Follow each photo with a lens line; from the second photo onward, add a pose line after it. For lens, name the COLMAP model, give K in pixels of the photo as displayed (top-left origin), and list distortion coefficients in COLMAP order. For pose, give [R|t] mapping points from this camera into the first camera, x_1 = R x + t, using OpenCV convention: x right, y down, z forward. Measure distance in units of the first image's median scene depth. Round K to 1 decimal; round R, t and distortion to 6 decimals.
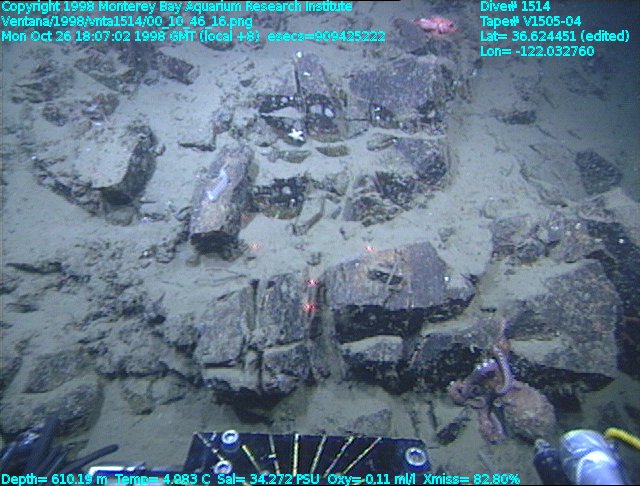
lens RADIAL K [[468.9, 0, 318.7], [0, 468.9, 239.8], [0, 0, 1]] dist [-0.029884, 0.055342]
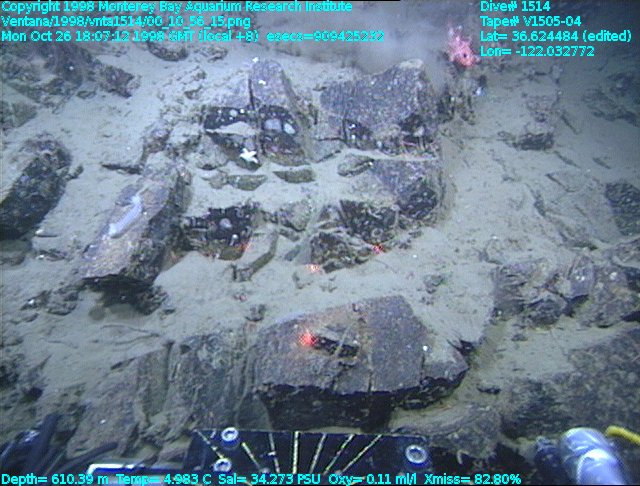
lens RADIAL K [[468.9, 0, 316.3], [0, 468.9, 236.7], [0, 0, 1]] dist [-0.029884, 0.055342]
pose [[0.998632, 0.013676, -0.050474, 0.118556], [-0.018140, 0.995861, -0.089058, -0.016156], [0.049047, 0.089852, 0.994747, 0.227544]]
